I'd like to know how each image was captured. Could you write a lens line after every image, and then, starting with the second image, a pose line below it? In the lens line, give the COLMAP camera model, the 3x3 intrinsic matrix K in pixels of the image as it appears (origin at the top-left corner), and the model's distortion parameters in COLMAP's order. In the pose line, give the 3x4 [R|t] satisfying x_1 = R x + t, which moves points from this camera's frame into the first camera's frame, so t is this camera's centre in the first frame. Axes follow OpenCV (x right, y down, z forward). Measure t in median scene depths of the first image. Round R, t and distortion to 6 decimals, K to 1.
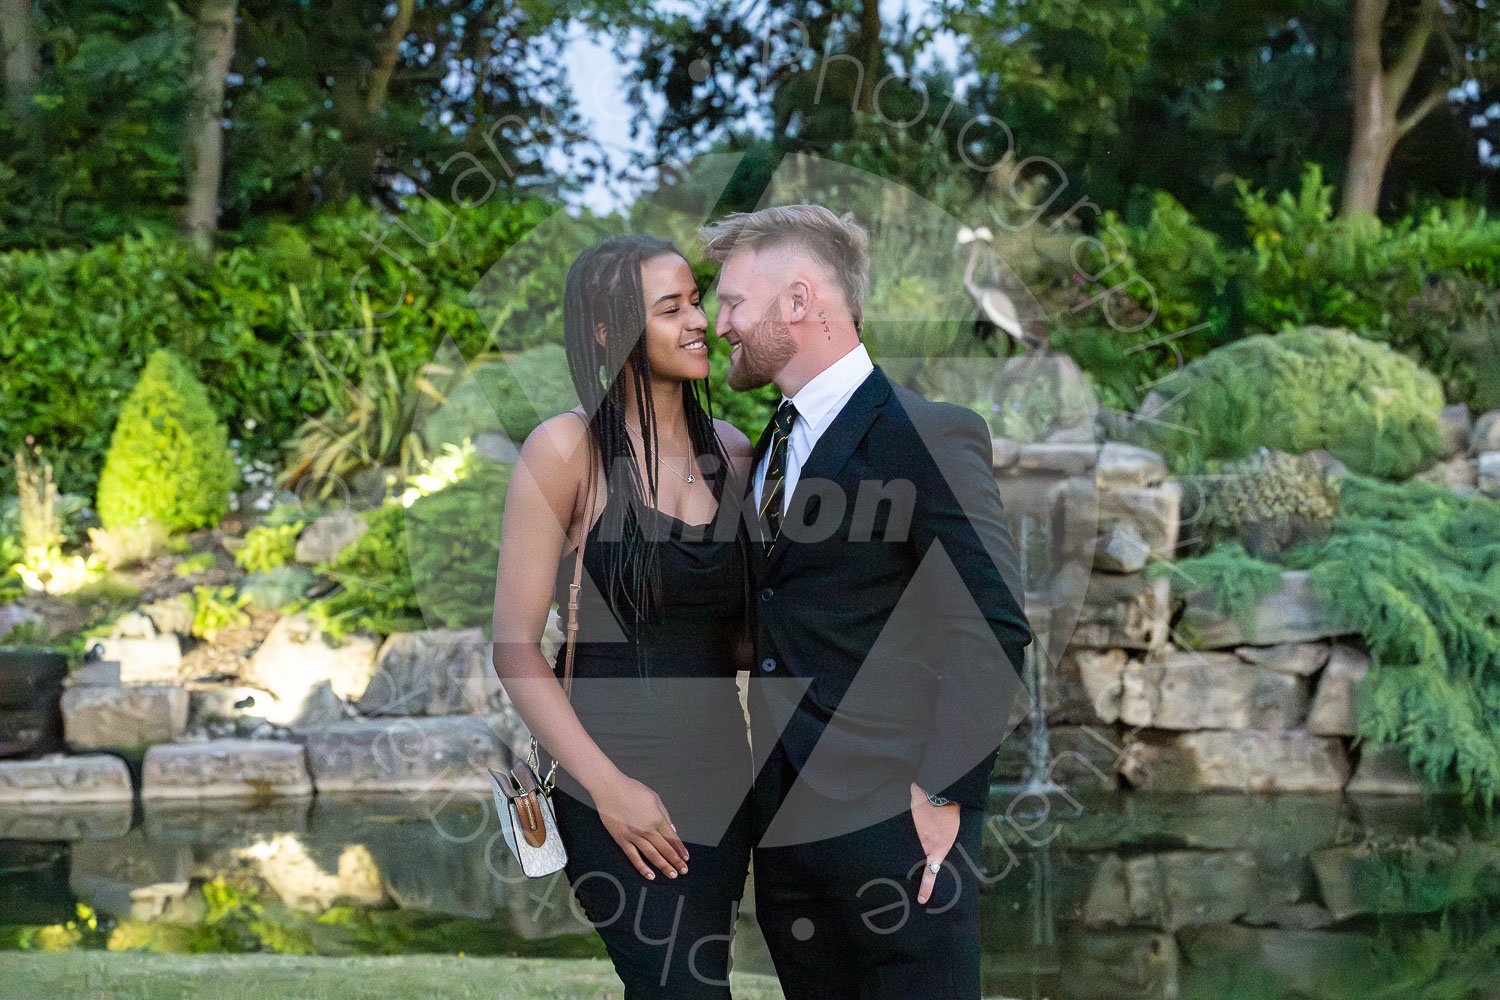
lens RADIAL K [[3083.7, 0, 747.3], [0, 3083.7, 502.0], [0, 0, 1]] dist [-0.083186, 0.000000]
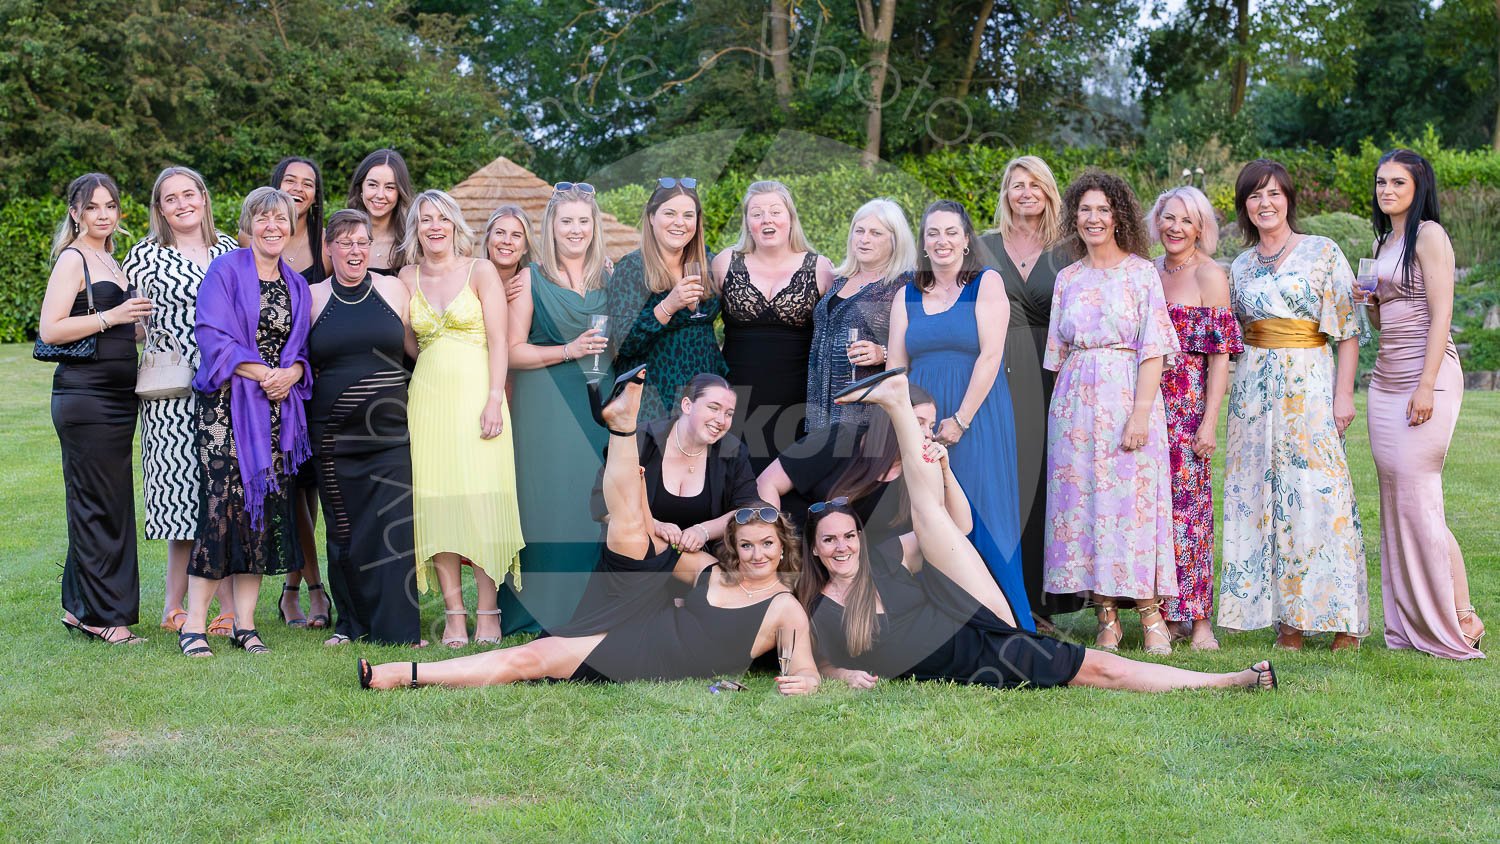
lens RADIAL K [[3000.8, 0, 749.0], [0, 3000.8, 421.7], [0, 0, 1]] dist [-0.034640, 0.000000]
pose [[0.969950, 0.012156, -0.242999, 0.284718], [-0.007439, 0.999766, 0.020320, 0.053330], [0.243189, -0.017901, 0.969814, -1.179982]]
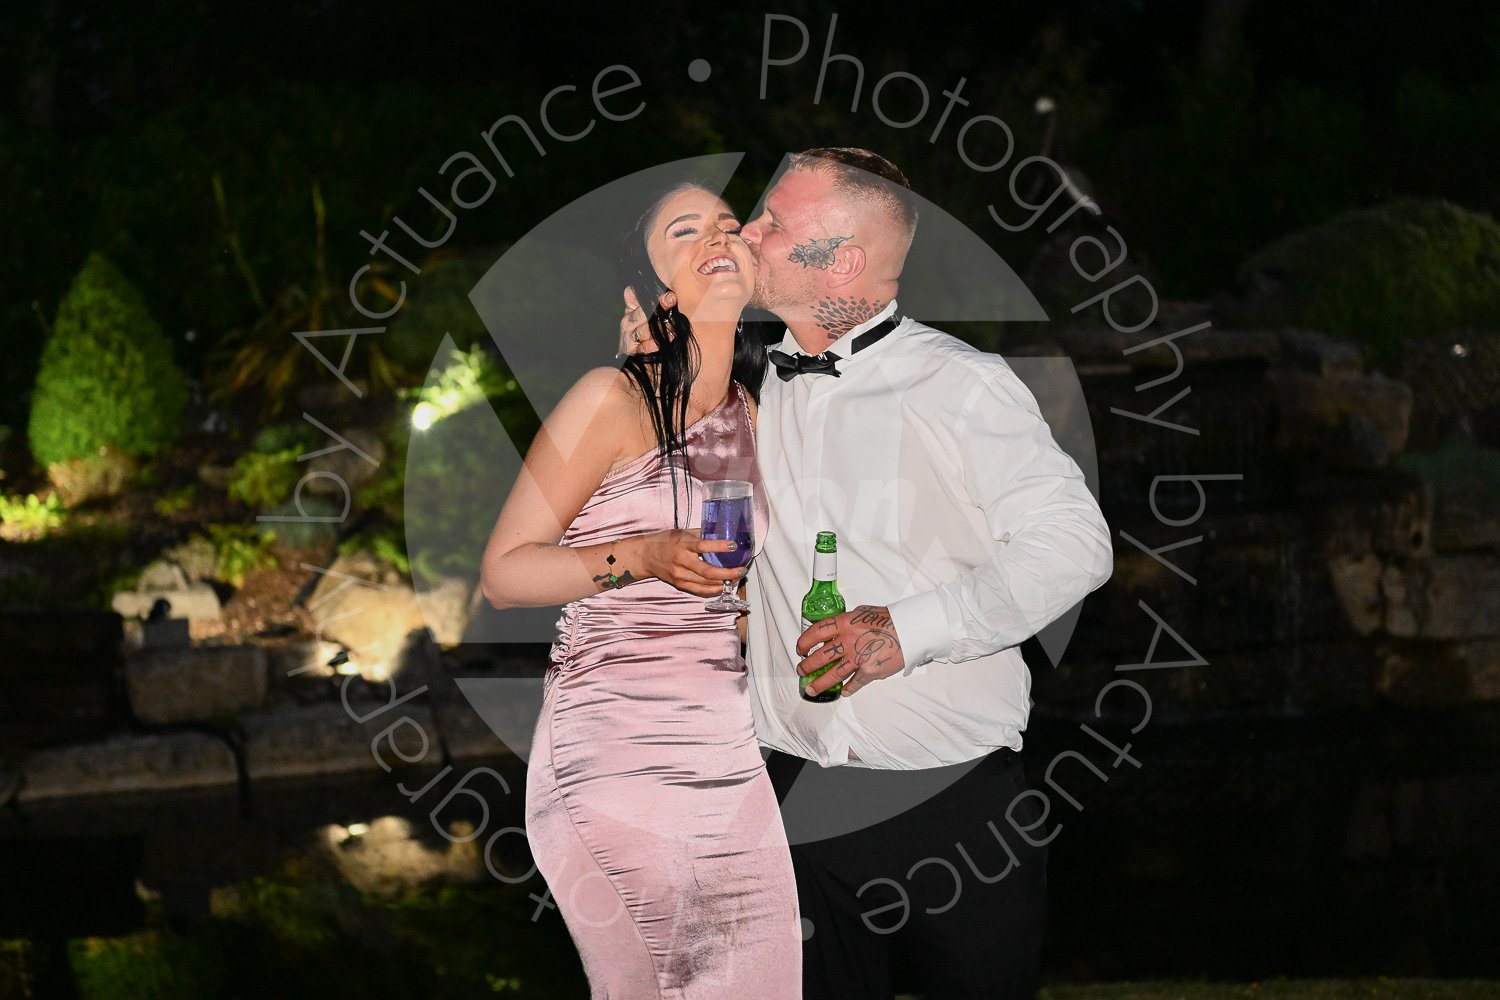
lens RADIAL K [[3083.7, 0, 749.2], [0, 3083.7, 498.8], [0, 0, 1]] dist [-0.083186, 0.000000]
pose [[0.978311, -0.040392, 0.203164, -0.191844], [0.033301, 0.998715, 0.038202, -0.007377], [-0.204446, -0.030608, 0.978399, 0.118039]]
